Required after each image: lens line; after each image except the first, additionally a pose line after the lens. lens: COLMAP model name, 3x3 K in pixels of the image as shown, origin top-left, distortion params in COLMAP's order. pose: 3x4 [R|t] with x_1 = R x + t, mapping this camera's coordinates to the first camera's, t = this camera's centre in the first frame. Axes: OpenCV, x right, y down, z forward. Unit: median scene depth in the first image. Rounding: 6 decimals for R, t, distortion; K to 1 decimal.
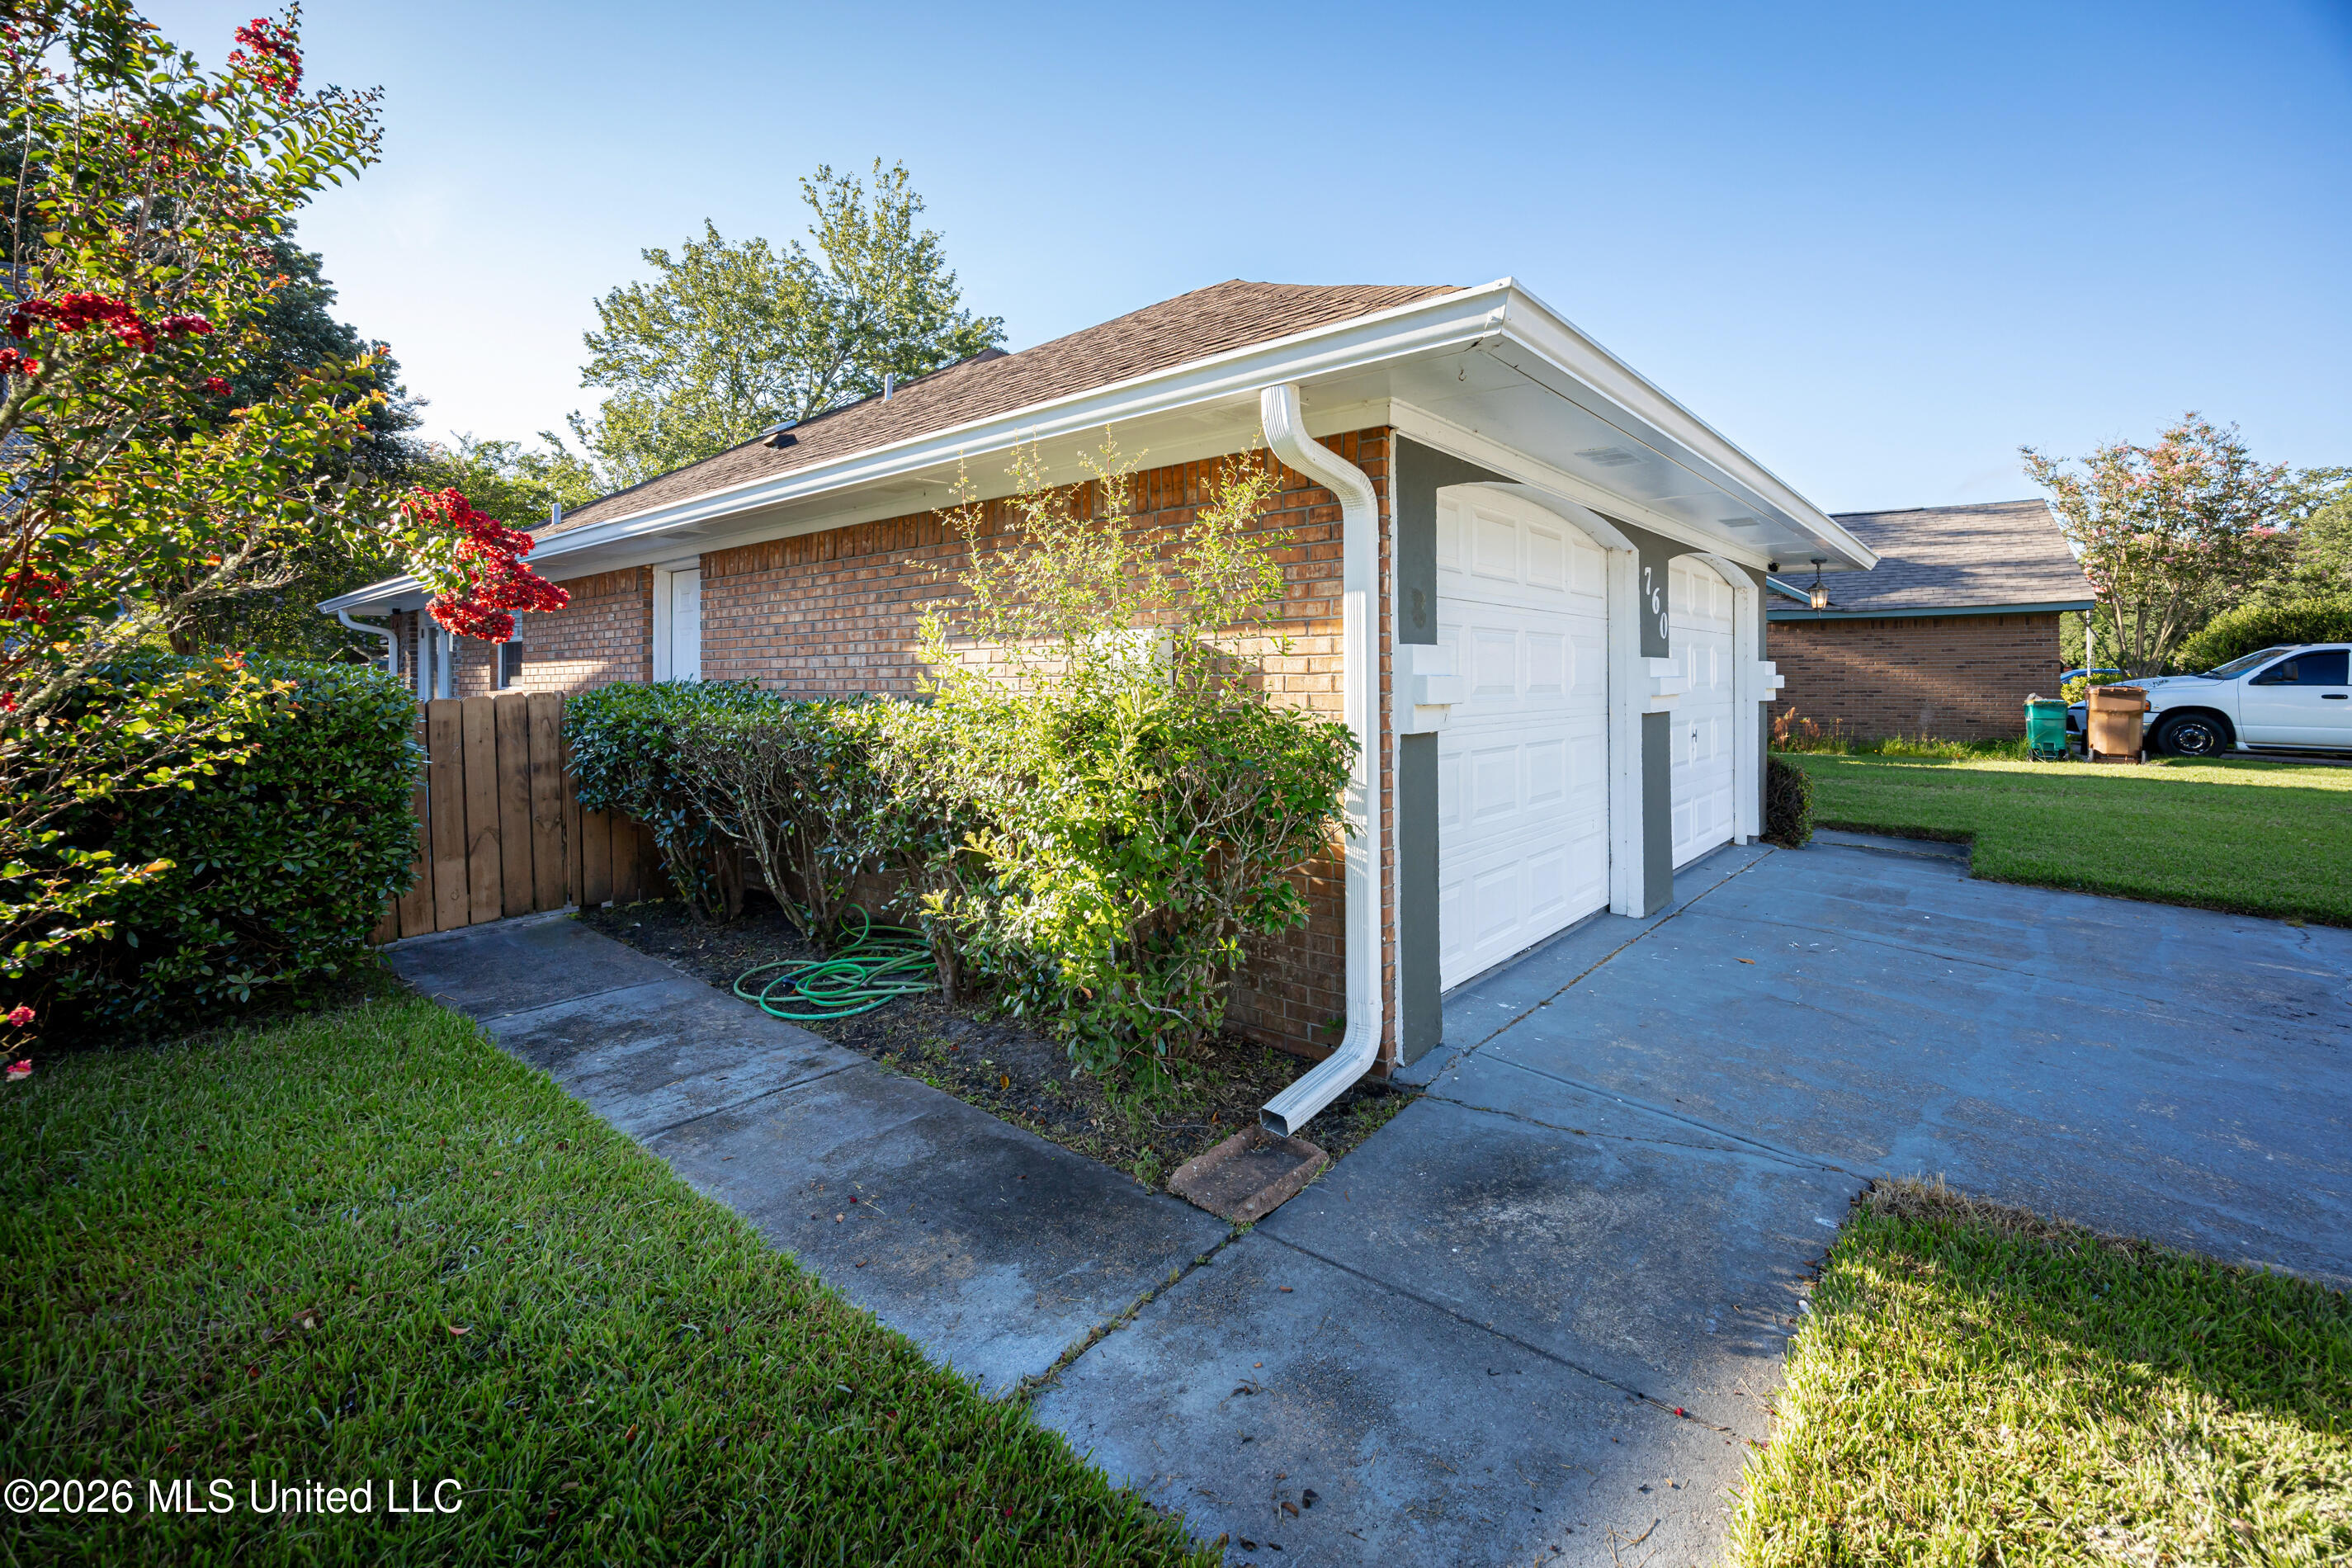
lens RADIAL K [[1051.0, 0, 1187.5], [0, 1051.0, 661.1], [0, 0, 1]] dist [-0.010996, -0.000046]
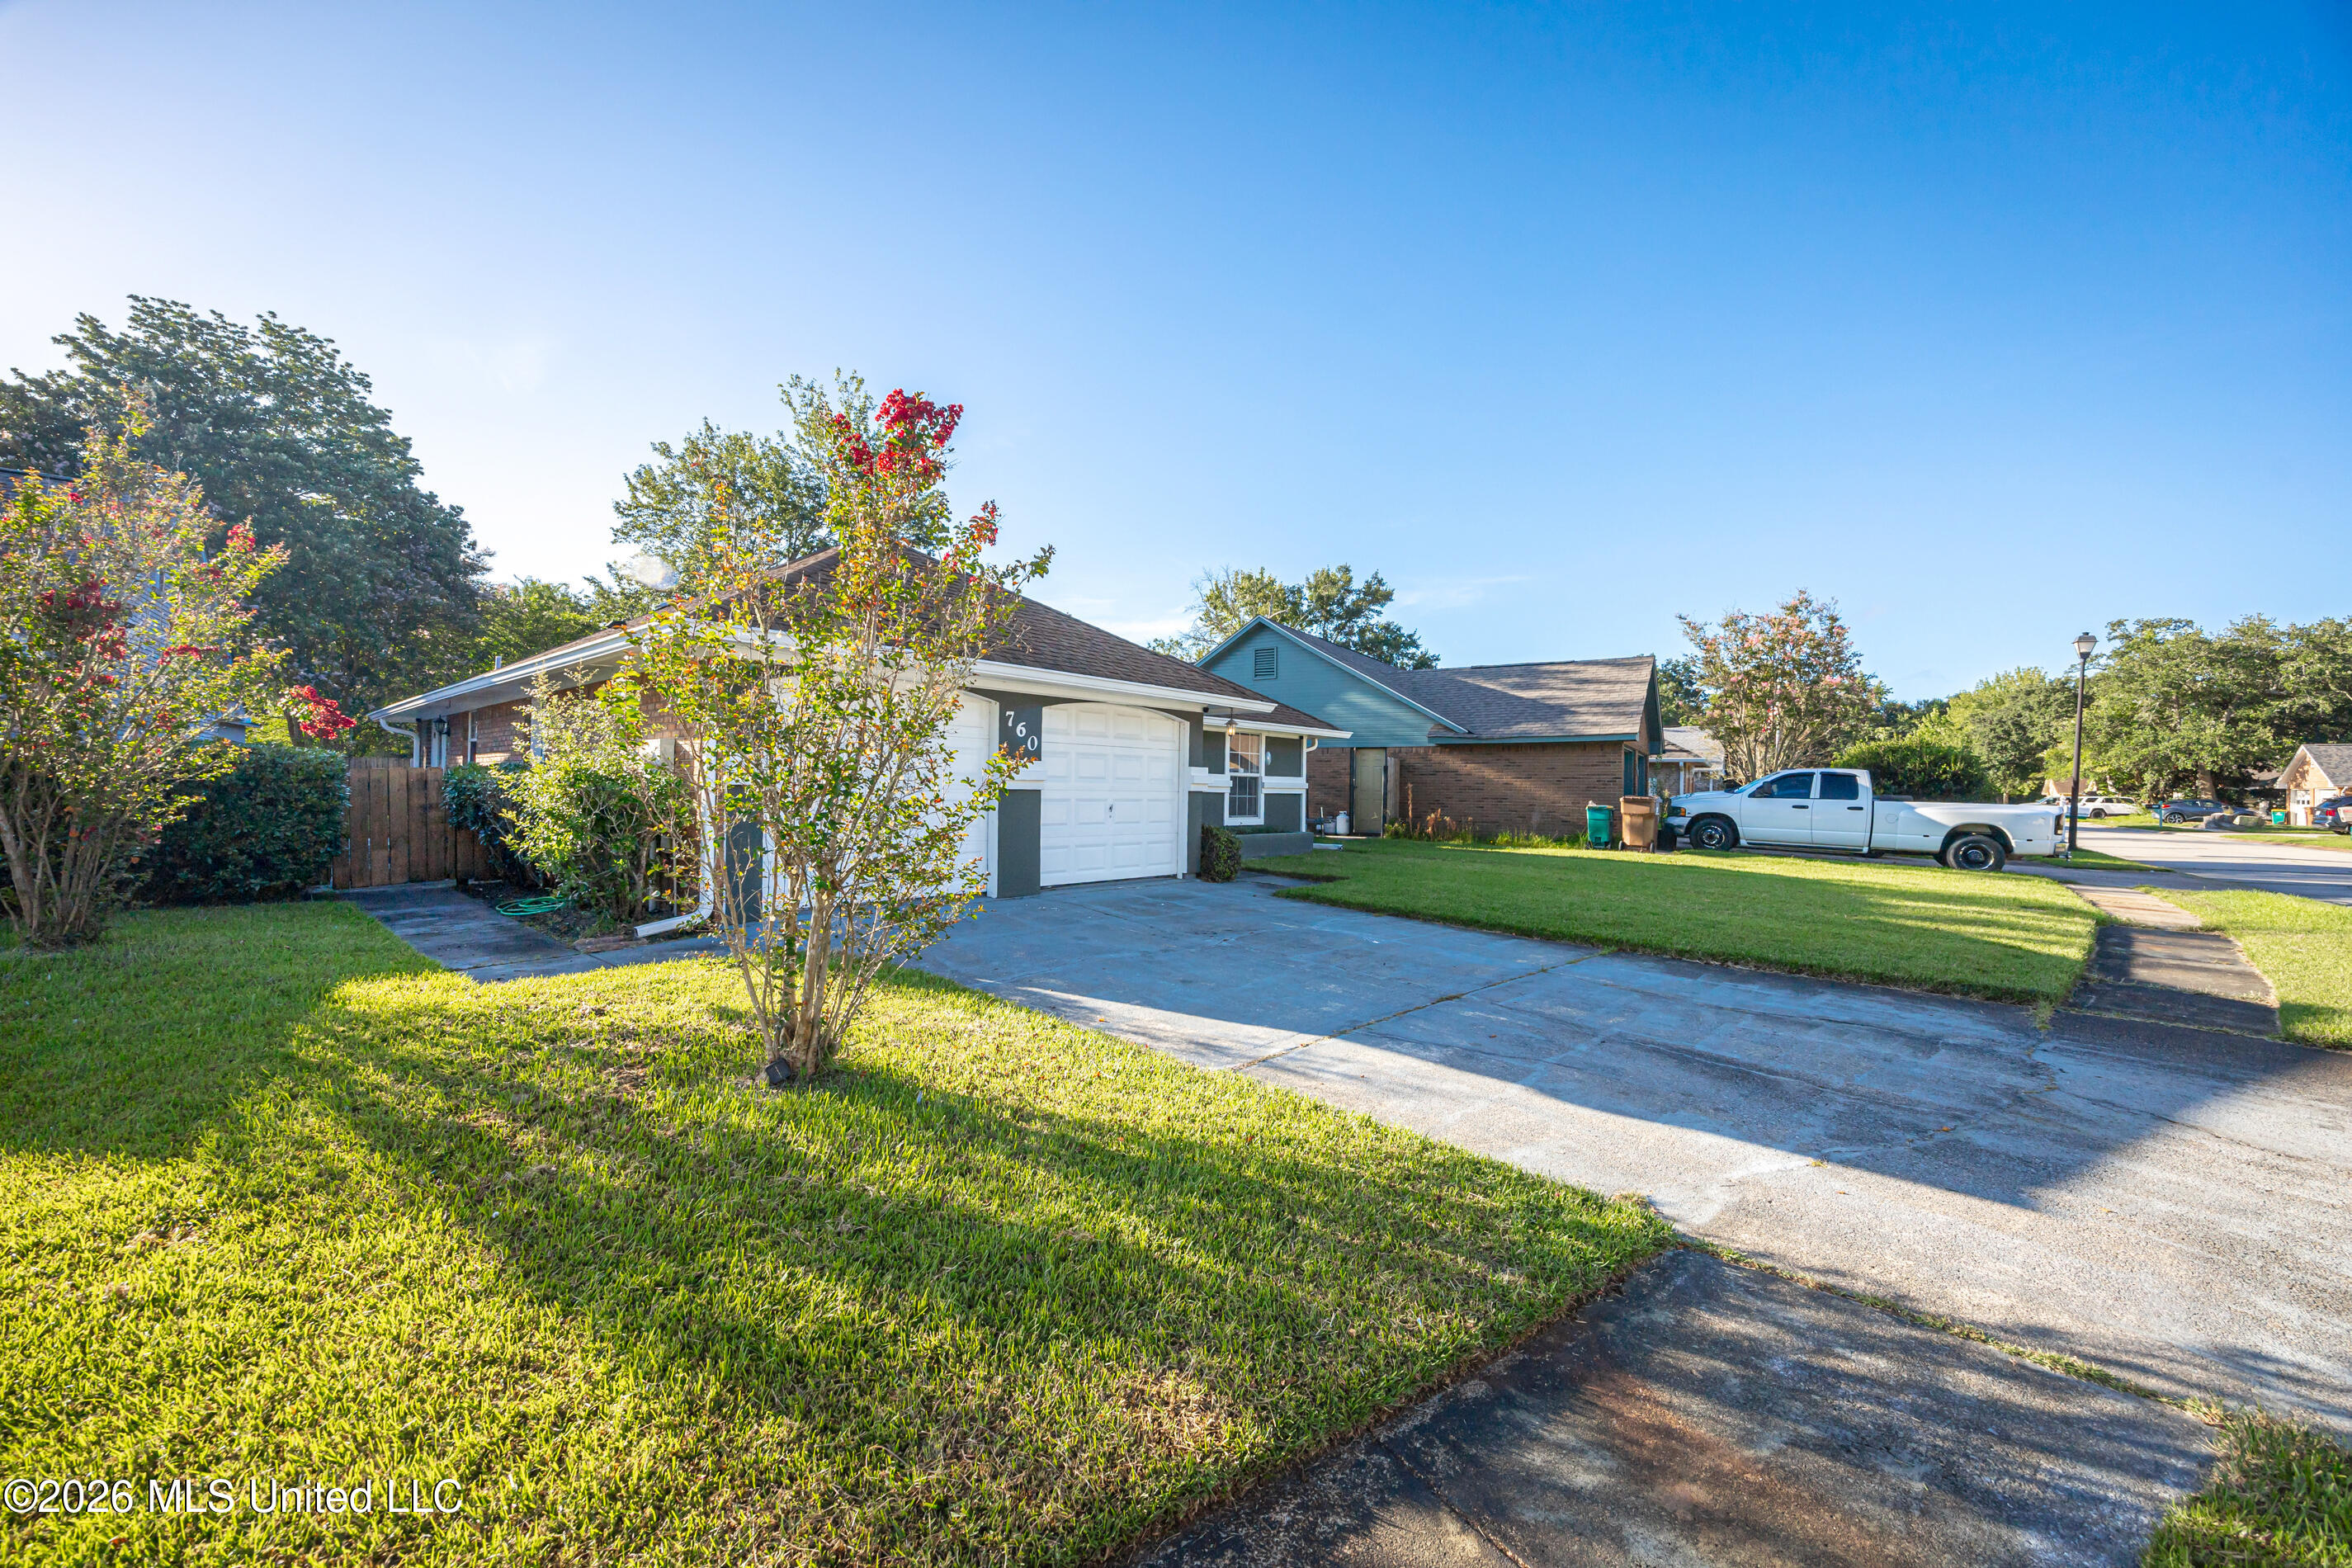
lens RADIAL K [[935.6, 0, 1162.7], [0, 935.6, 781.1], [0, 0, 1]] dist [0.001853, 0.000248]
pose [[0.999105, 0.020917, -0.036761, 0.152461], [-0.020552, 0.999736, 0.010274, 0.002102], [0.036966, -0.009510, 0.999271, -0.130678]]
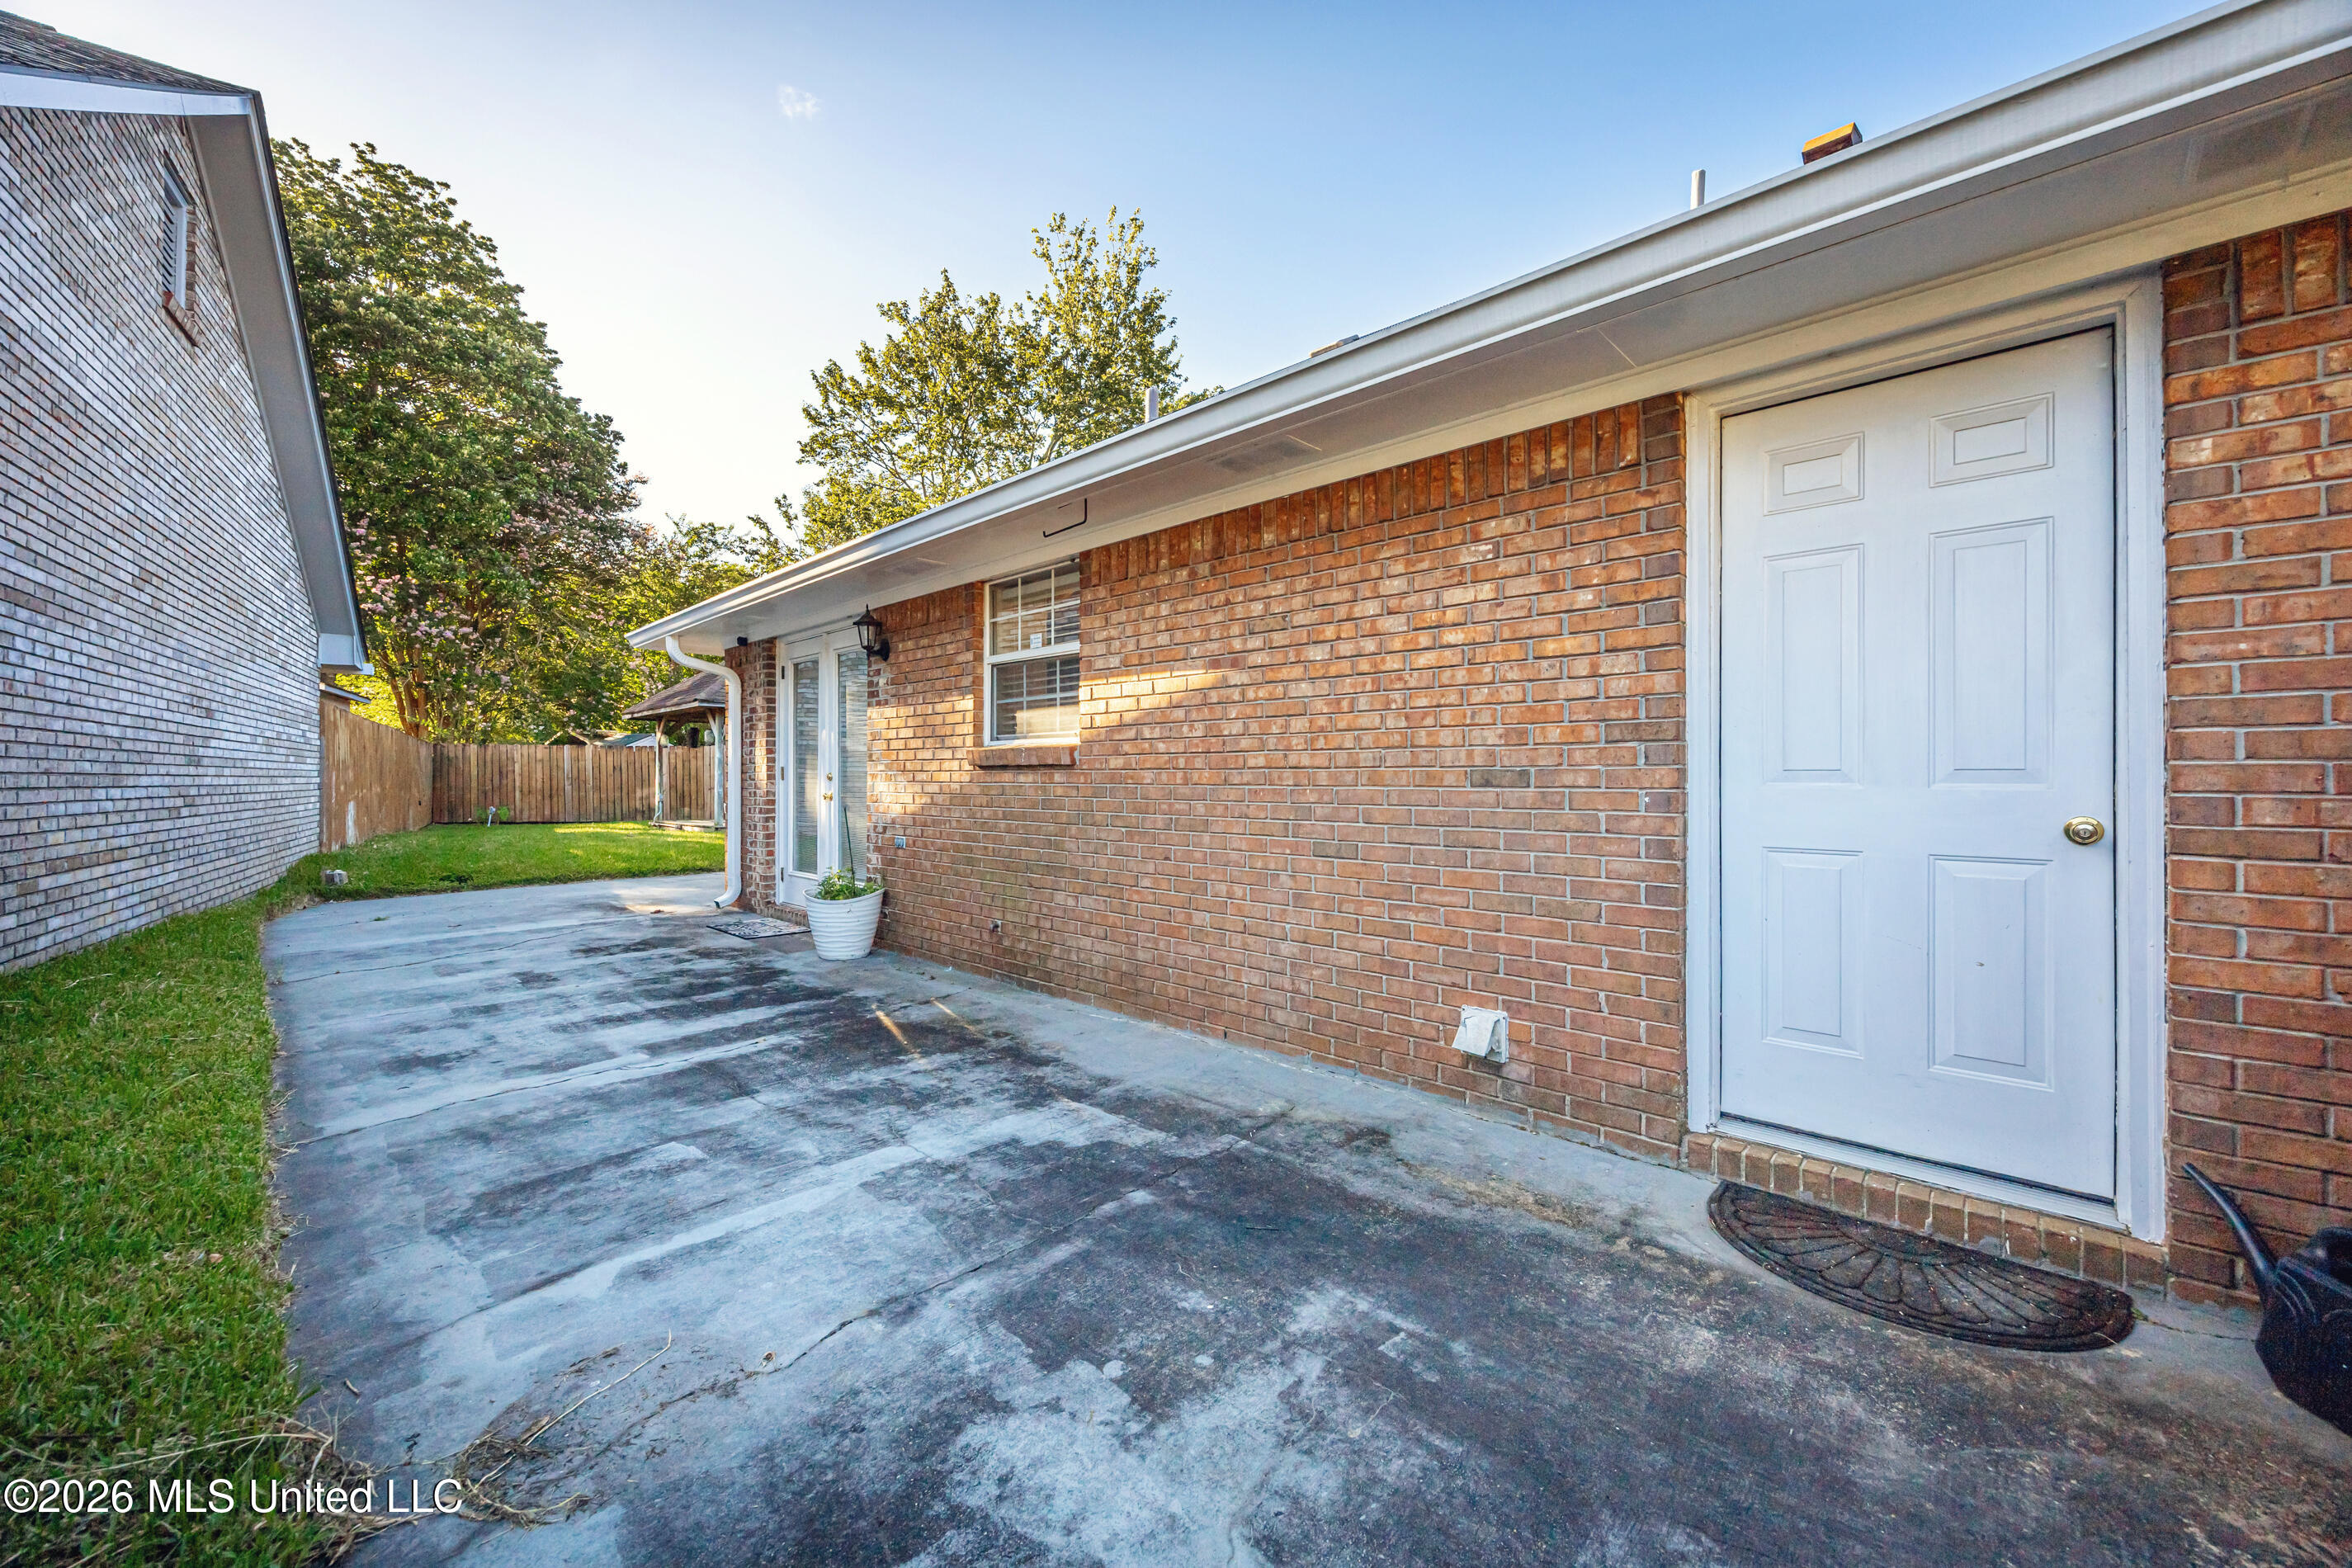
lens RADIAL K [[935.6, 0, 1175.5], [0, 935.6, 775.7], [0, 0, 1]] dist [0.001853, 0.000248]
pose [[0.996902, 0.010055, -0.078009, -0.172347], [-0.008570, 0.999776, 0.019354, 0.011374], [0.078186, -0.018625, 0.996765, 0.164110]]
